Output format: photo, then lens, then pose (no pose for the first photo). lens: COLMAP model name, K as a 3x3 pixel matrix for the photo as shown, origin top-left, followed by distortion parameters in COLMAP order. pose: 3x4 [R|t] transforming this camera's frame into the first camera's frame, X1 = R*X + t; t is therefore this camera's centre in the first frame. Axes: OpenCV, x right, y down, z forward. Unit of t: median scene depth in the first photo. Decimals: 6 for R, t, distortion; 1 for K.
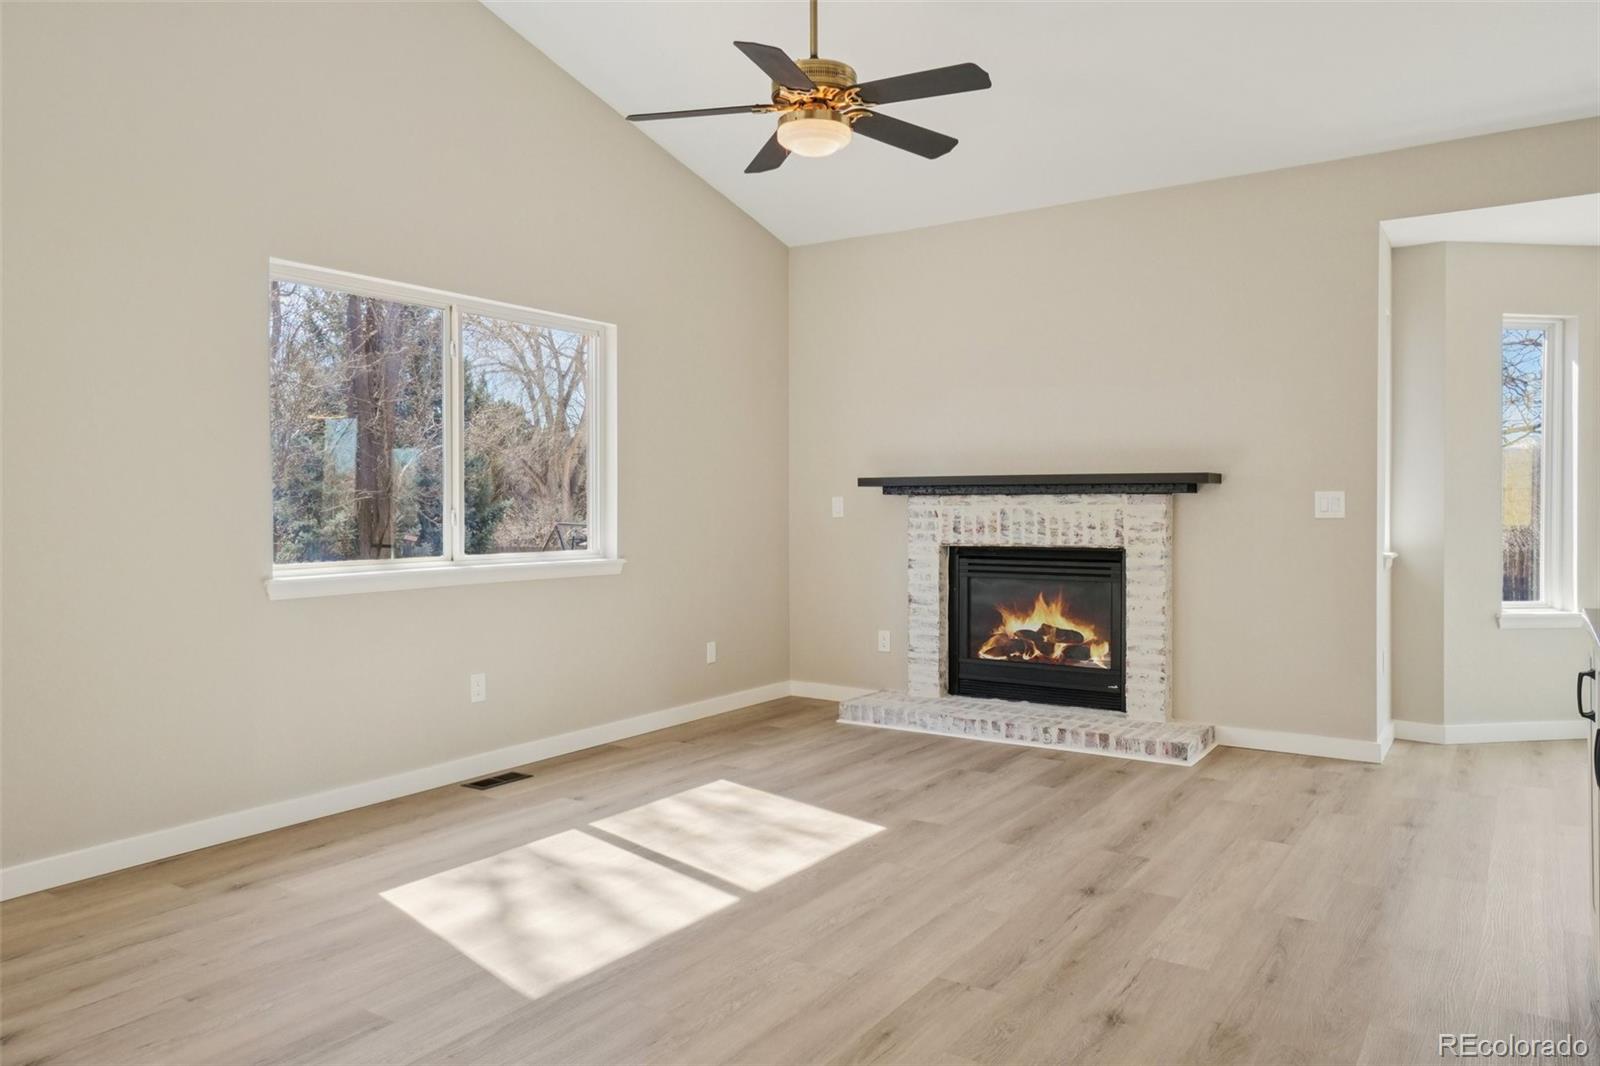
lens RADIAL K [[1098.5, 0, 790.3], [0, 1098.5, 516.1], [0, 0, 1]] dist [0.012384, 0.002587]
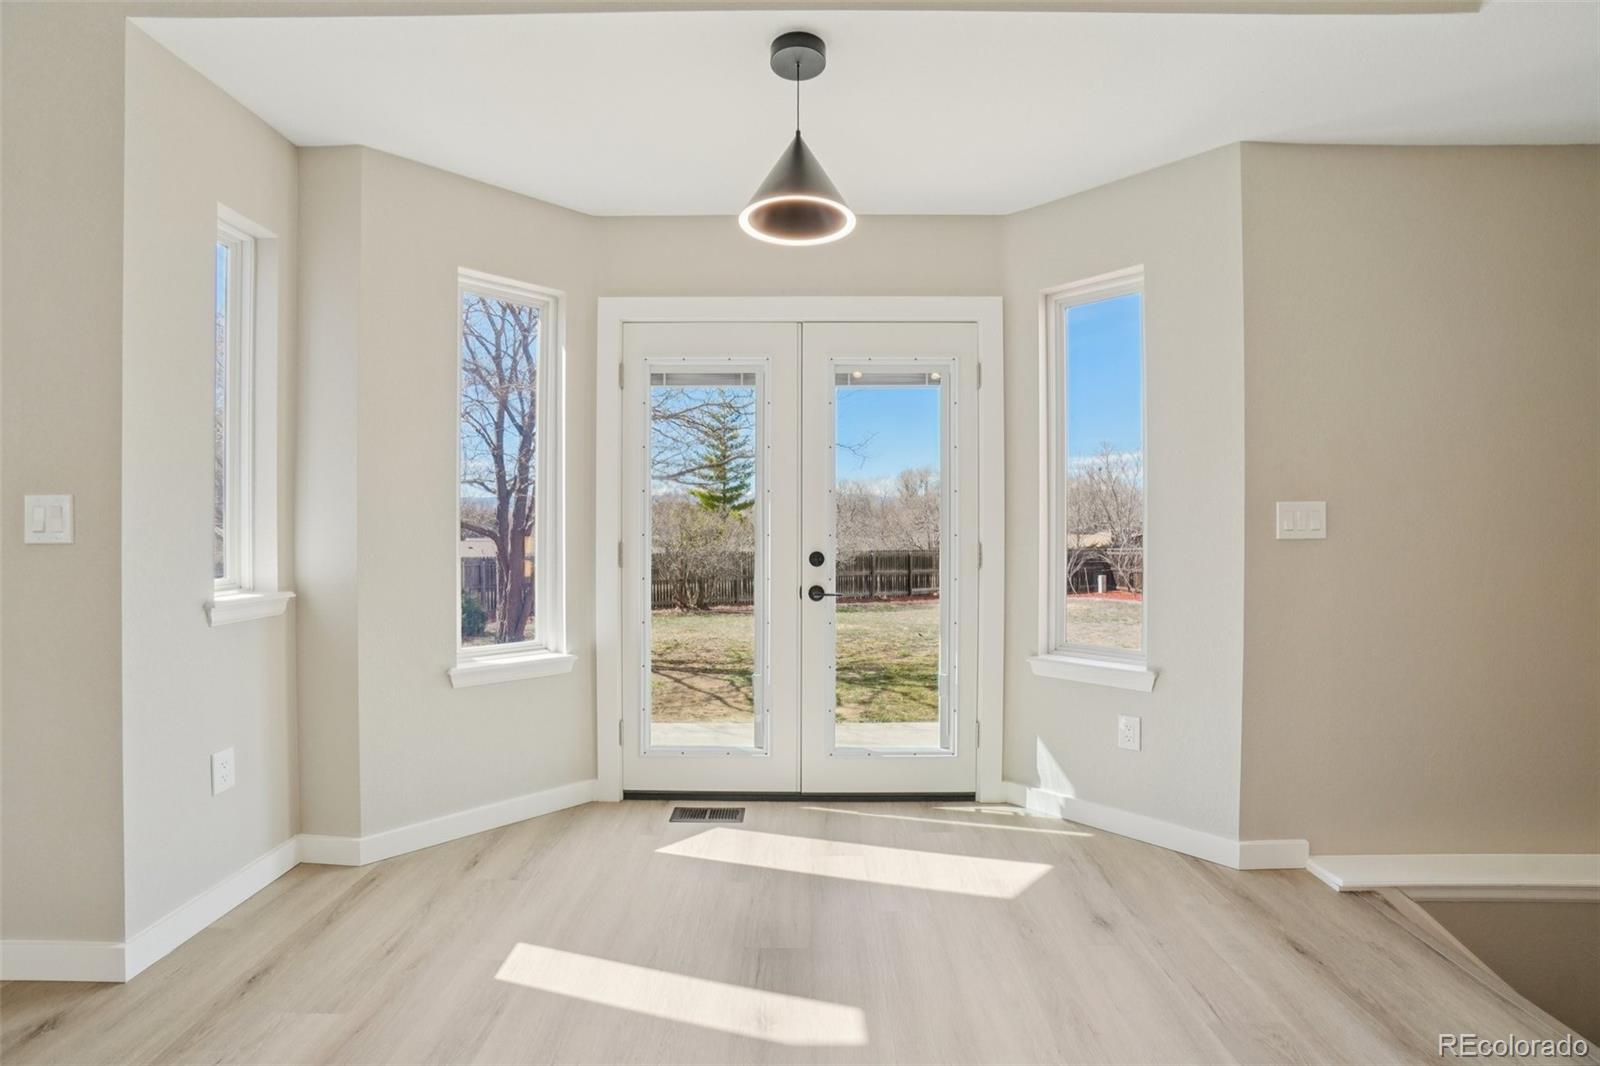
lens RADIAL K [[709.8, 0, 795.9], [0, 709.8, 523.8], [0, 0, 1]] dist [-0.061746, 0.022787]
pose [[0.838394, 0.004078, 0.545049, 0.570928], [0.000372, 0.999967, -0.008055, -0.004944], [-0.545064, 0.006956, 0.838366, 0.472278]]
